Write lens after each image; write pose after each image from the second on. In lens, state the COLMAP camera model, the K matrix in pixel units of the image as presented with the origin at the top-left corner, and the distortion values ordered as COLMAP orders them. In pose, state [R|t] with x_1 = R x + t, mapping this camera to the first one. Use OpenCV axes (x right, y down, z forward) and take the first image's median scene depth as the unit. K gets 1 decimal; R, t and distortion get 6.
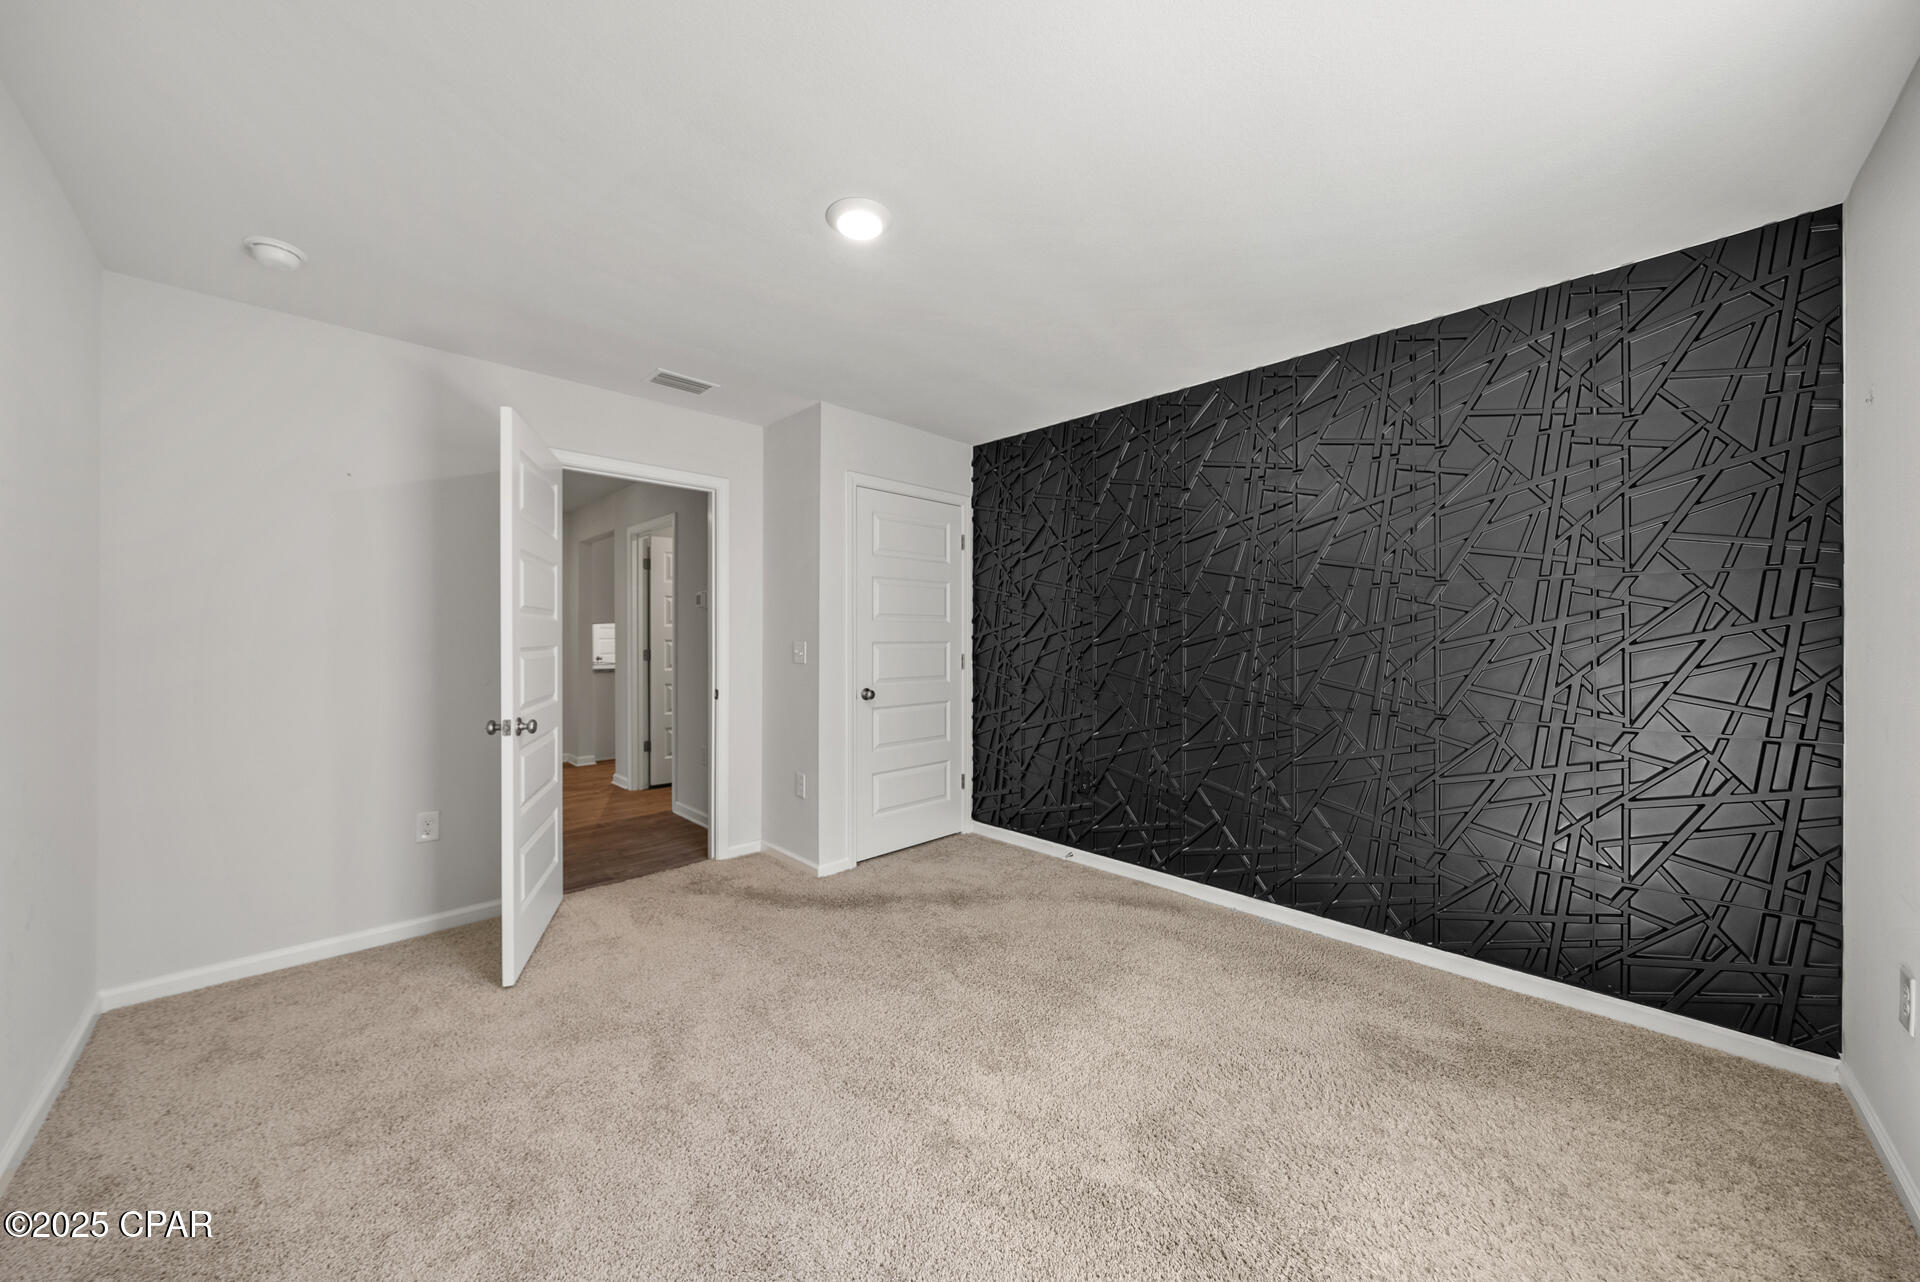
lens RADIAL K [[671.2, 0, 935.5], [0, 671.2, 640.7], [0, 0, 1]] dist [-0.010059, -0.000243]
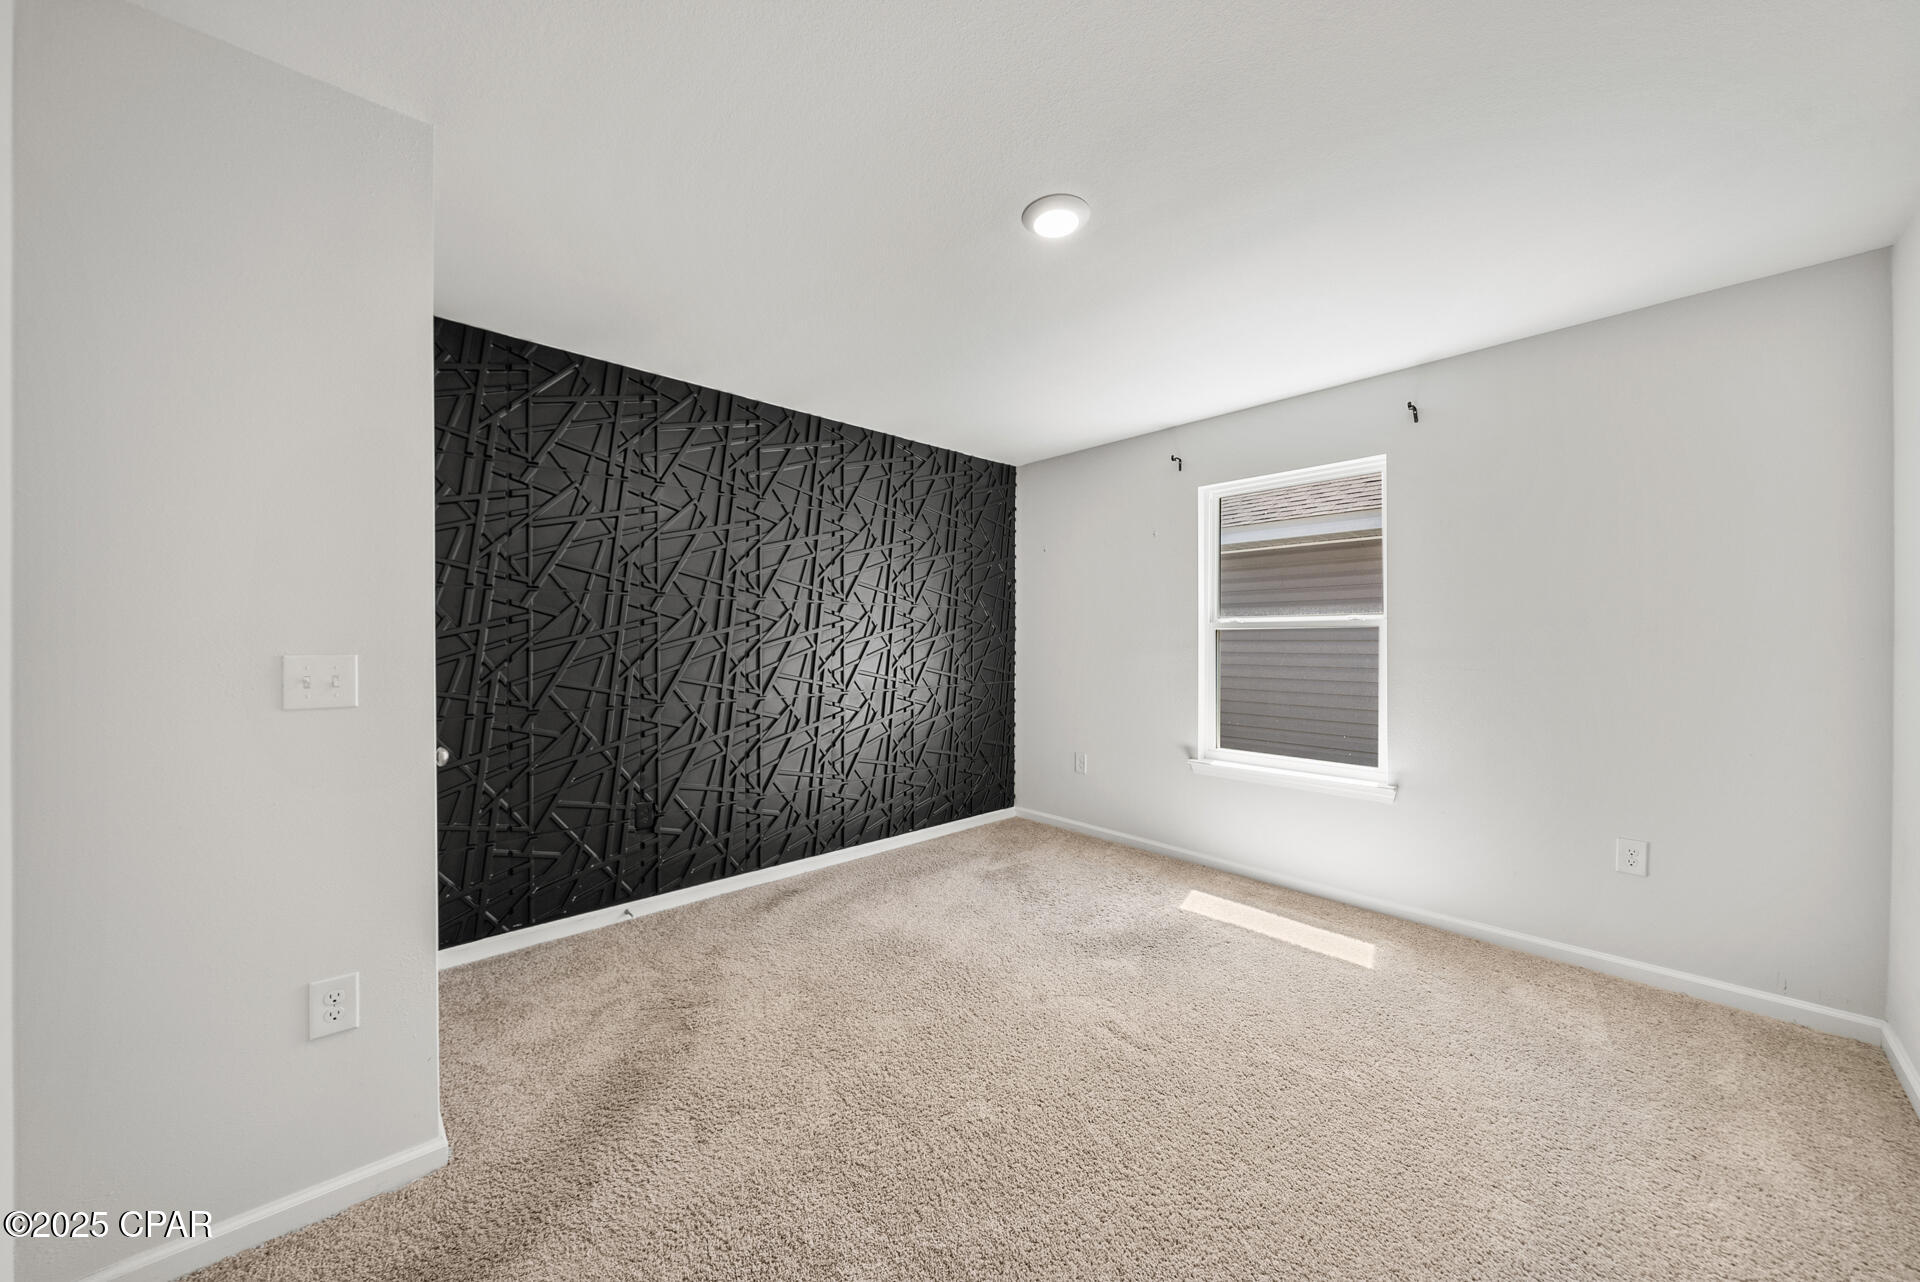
lens RADIAL K [[671.2, 0, 935.5], [0, 671.2, 640.7], [0, 0, 1]] dist [-0.010059, -0.000243]
pose [[0.002802, -0.002554, 0.999993, -0.636213], [0.003940, 0.999989, 0.002543, -0.004751], [-0.999988, 0.003933, 0.002813, 0.677867]]
